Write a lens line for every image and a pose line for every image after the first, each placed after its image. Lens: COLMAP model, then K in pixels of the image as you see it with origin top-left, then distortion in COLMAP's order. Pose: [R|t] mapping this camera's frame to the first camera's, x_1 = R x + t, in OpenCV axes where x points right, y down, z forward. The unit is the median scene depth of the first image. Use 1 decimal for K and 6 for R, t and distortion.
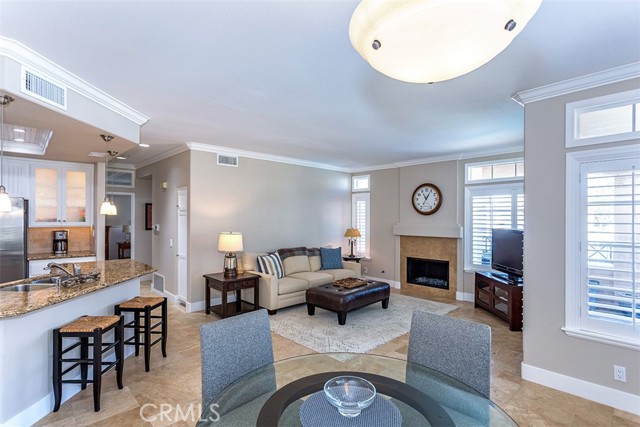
lens RADIAL K [[315.5, 0, 310.0], [0, 315.5, 215.5], [0, 0, 1]] dist [-0.003088, 0.003484]
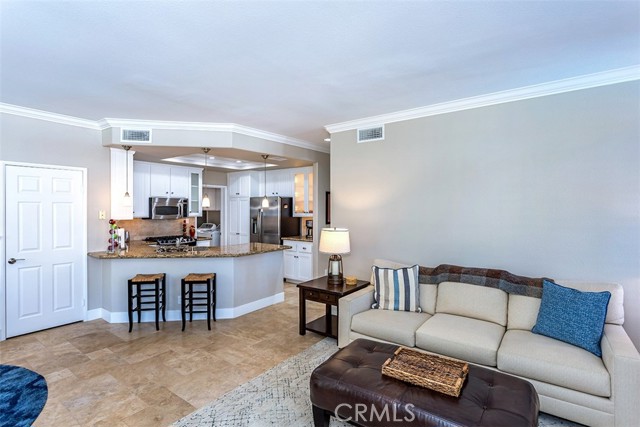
lens RADIAL K [[315.5, 0, 312.4], [0, 315.5, 212.2], [0, 0, 1]] dist [-0.003088, 0.003484]
pose [[0.168621, 0.003903, -0.985673, 0.429376], [0.007622, 0.999957, 0.005263, 0.008113], [0.985652, -0.008400, 0.168584, 0.685699]]
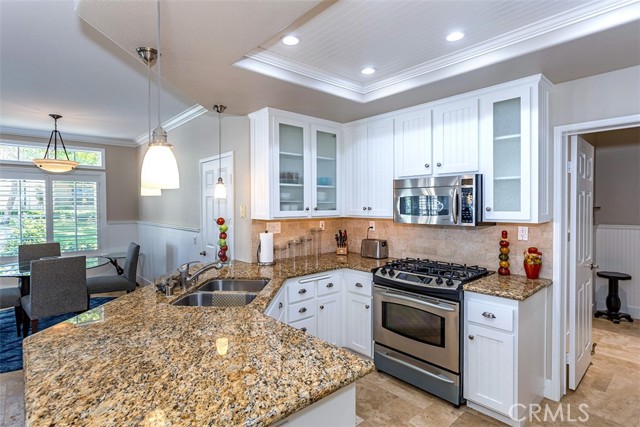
lens RADIAL K [[315.5, 0, 323.4], [0, 315.5, 210.9], [0, 0, 1]] dist [-0.003088, 0.003484]
pose [[-0.999956, -0.002977, 0.008846, -0.515961], [-0.002925, 0.999978, 0.005900, 0.010810], [-0.008864, 0.005874, -0.999943, 0.863303]]
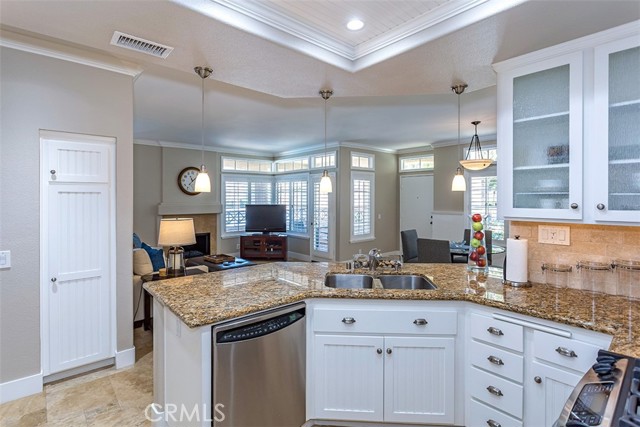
lens RADIAL K [[315.5, 0, 308.4], [0, 315.5, 200.1], [0, 0, 1]] dist [-0.003088, 0.003484]
pose [[0.043624, -0.010403, 0.998994, -0.787044], [-0.004483, 0.999934, 0.010609, 0.002904], [-0.999038, -0.004942, 0.043575, 0.572838]]
